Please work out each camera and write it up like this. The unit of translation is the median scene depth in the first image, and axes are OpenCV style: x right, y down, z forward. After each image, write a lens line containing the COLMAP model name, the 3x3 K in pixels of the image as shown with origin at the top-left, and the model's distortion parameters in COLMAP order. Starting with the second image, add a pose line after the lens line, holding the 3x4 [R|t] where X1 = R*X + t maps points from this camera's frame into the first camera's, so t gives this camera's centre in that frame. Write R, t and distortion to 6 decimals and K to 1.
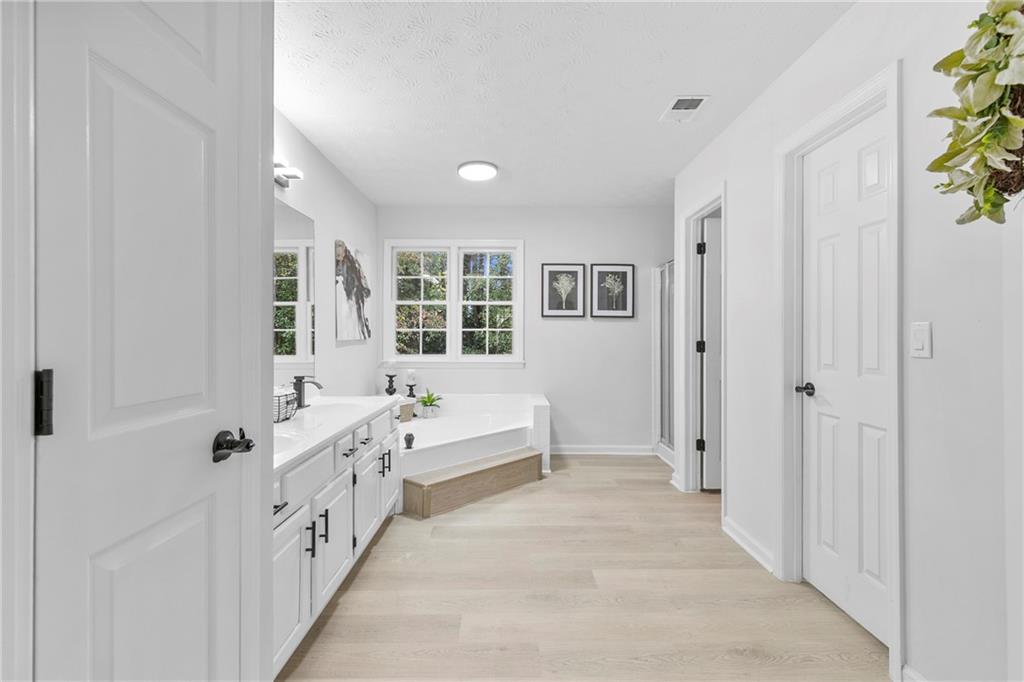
lens RADIAL K [[461.0, 0, 512.1], [0, 461.0, 336.5], [0, 0, 1]] dist [0.001256, -0.000084]
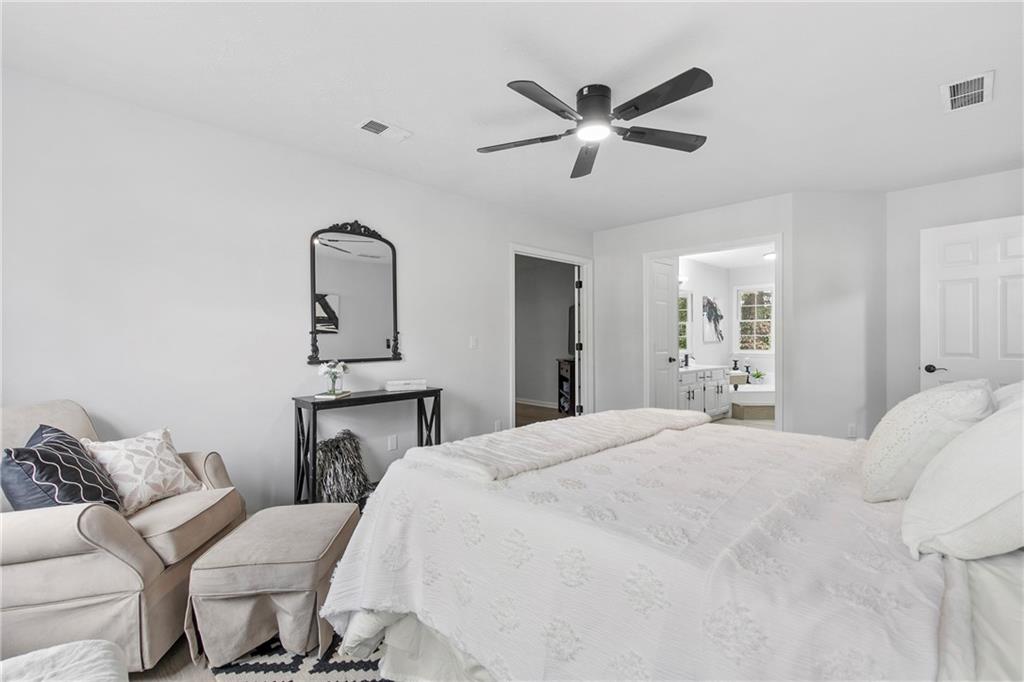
lens RADIAL K [[461.3, 0, 511.4], [0, 461.3, 346.1], [0, 0, 1]] dist [0.001832, -0.000247]
pose [[0.691618, 0.003110, -0.722257, 0.461582], [0.004098, 0.999958, 0.008230, 0.007428], [0.722252, -0.008652, 0.691576, -0.950666]]
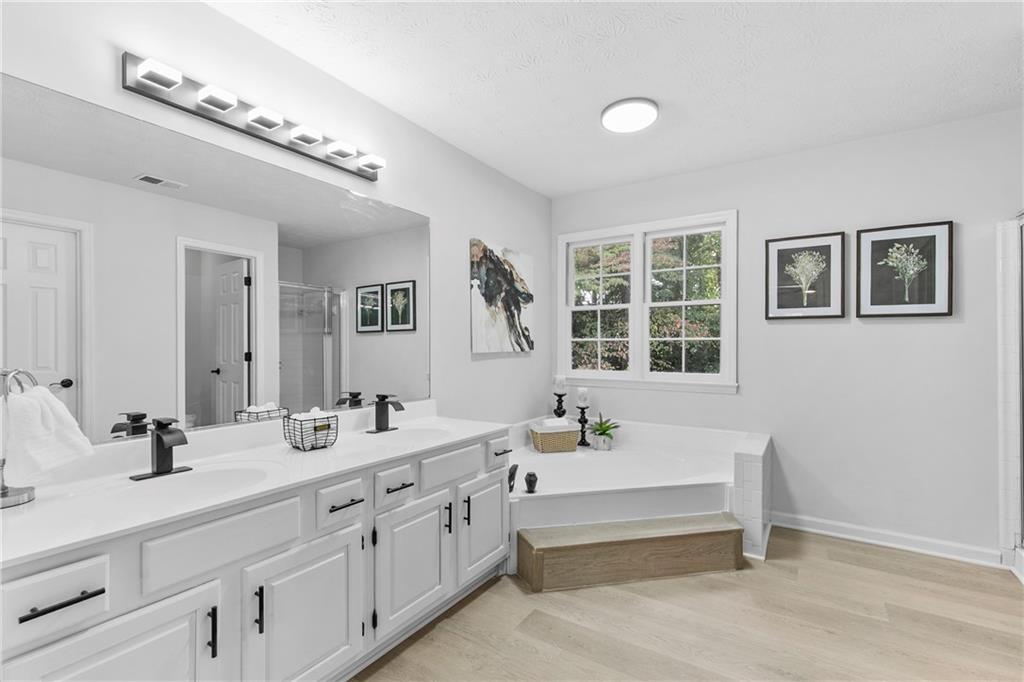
lens RADIAL K [[461.3, 0, 511.4], [0, 461.3, 346.1], [0, 0, 1]] dist [0.001832, -0.000247]
pose [[0.834608, -0.001338, -0.550842, 0.132615], [0.000038, 0.999997, -0.002372, -0.001913], [0.550844, 0.001958, 0.834606, 0.244421]]
